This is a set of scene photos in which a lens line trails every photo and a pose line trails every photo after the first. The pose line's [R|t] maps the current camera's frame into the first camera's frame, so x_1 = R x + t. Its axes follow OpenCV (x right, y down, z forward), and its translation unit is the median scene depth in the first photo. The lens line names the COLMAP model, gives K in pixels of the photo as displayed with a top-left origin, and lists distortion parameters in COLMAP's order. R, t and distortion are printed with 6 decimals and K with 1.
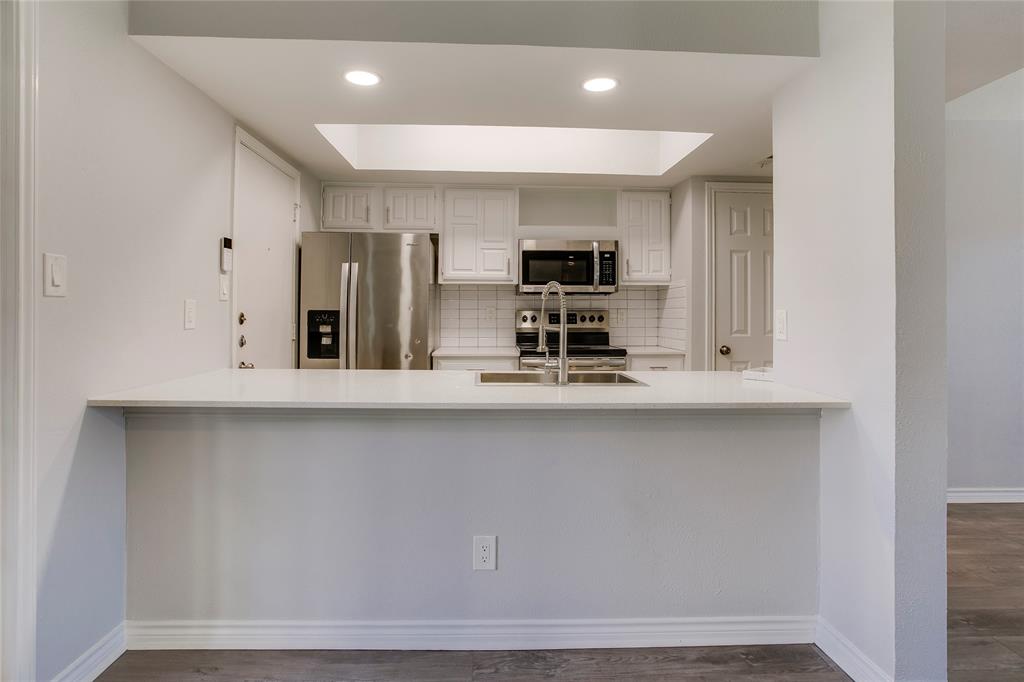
lens RADIAL K [[544.6, 0, 511.0], [0, 544.6, 309.3], [0, 0, 1]] dist [-0.057426, 0.032098]
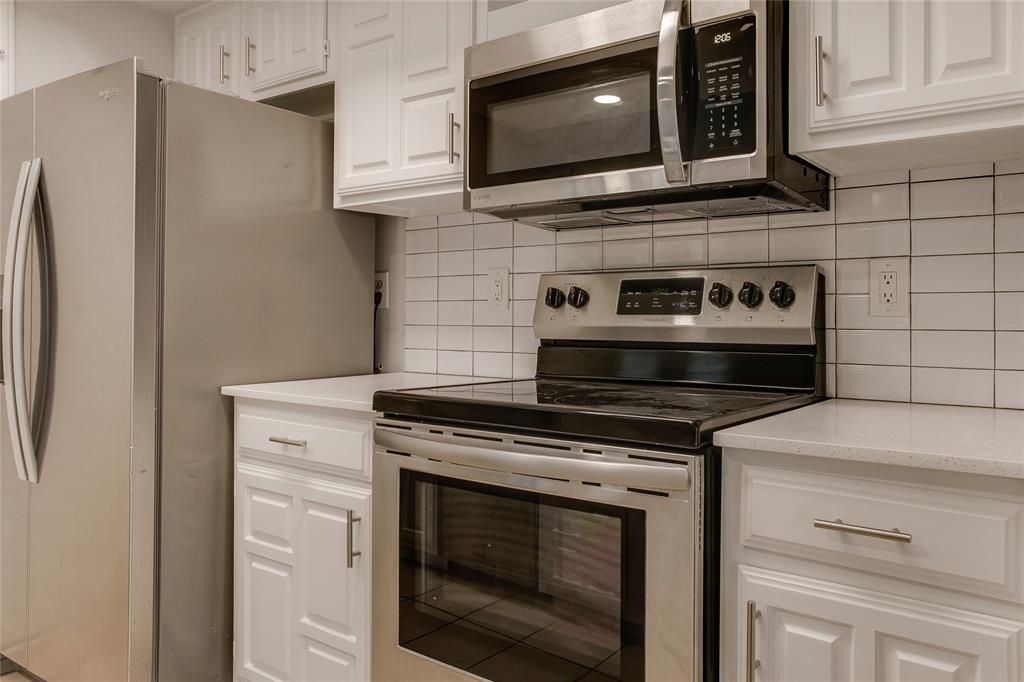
lens RADIAL K [[766.5, 0, 548.3], [0, 766.5, 308.7], [0, 0, 1]] dist [-0.011071, 0.001520]
pose [[0.781334, -0.003983, -0.624100, 0.351870], [-0.000032, 0.999979, -0.006422, 0.029902], [0.624113, 0.005038, 0.781318, 0.712442]]
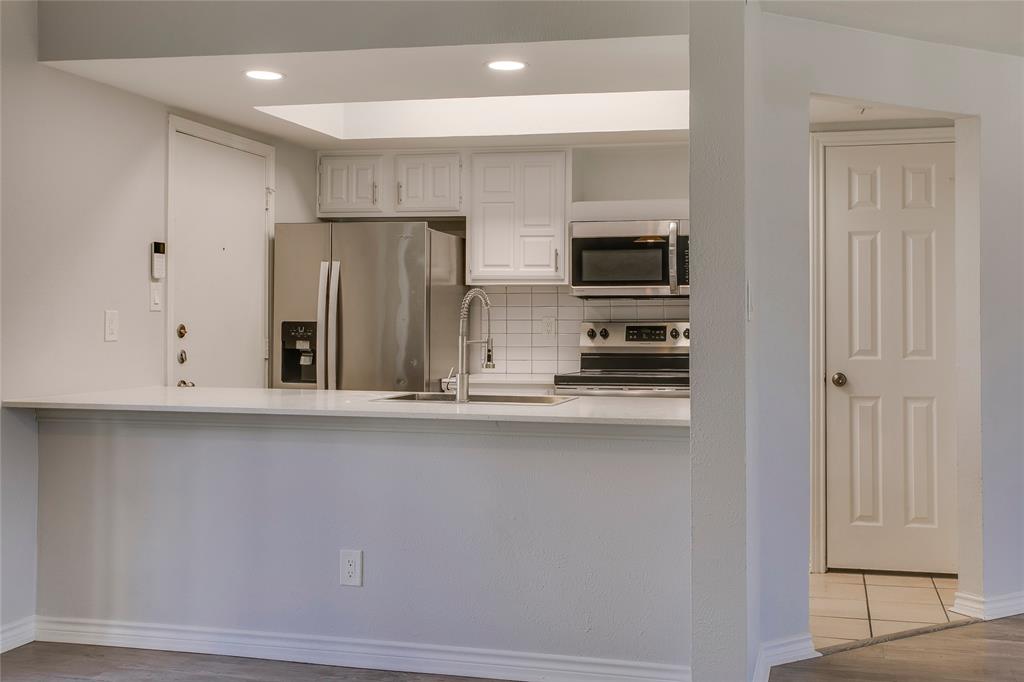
lens RADIAL K [[1104.0, 0, 592.4], [0, 1104.0, 313.5], [0, 0, 1]] dist [0.006666, 0.035170]
pose [[0.965463, -0.003734, -0.260515, 0.444177], [0.002089, 0.999976, -0.006594, 0.001220], [0.260533, 0.005822, 0.965447, -0.409910]]
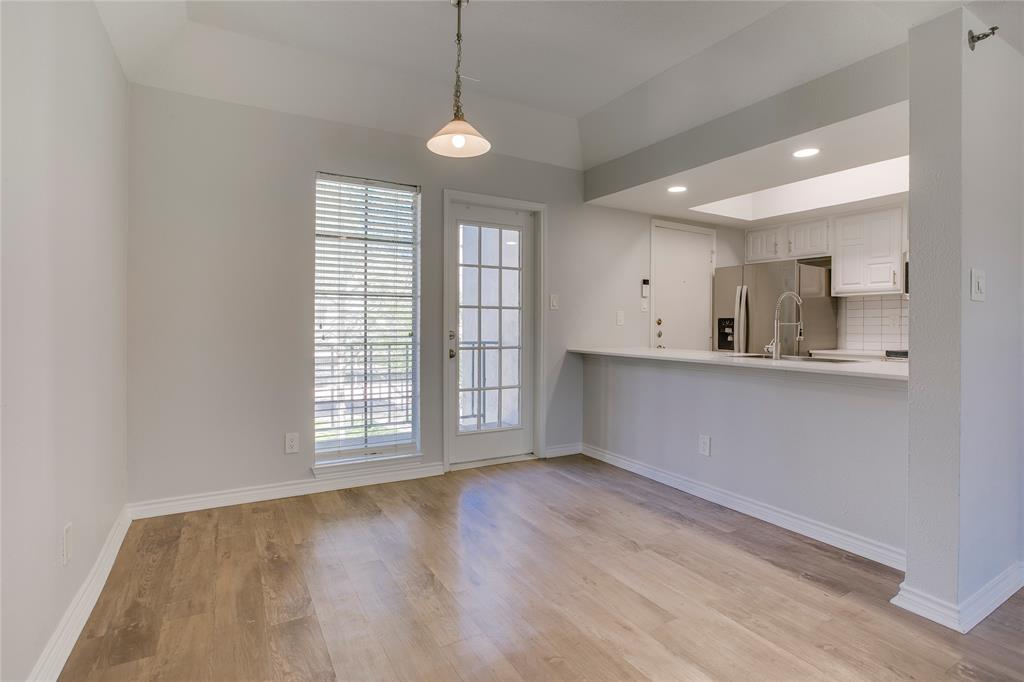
lens RADIAL K [[499.4, 0, 510.8], [0, 499.4, 330.6], [0, 0, 1]] dist [-0.041827, 0.021691]
pose [[0.466821, 0.005244, -0.884336, 0.550971], [-0.003033, 0.999986, 0.004329, 0.029619], [0.884347, 0.000661, 0.466830, -0.175299]]
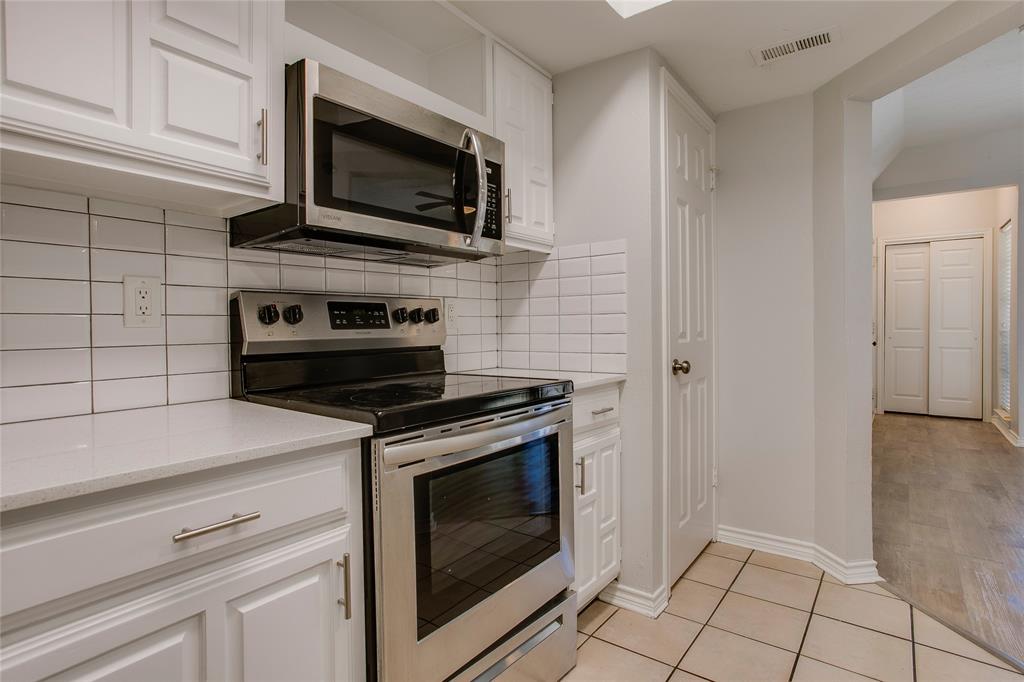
lens RADIAL K [[523.4, 0, 515.6], [0, 523.4, 332.5], [0, 0, 1]] dist [-0.048923, 0.026628]
pose [[0.632549, -0.017589, 0.774321, -0.146189], [0.007473, 0.999834, 0.016607, 0.027213], [-0.774484, -0.004718, 0.632576, 0.754953]]
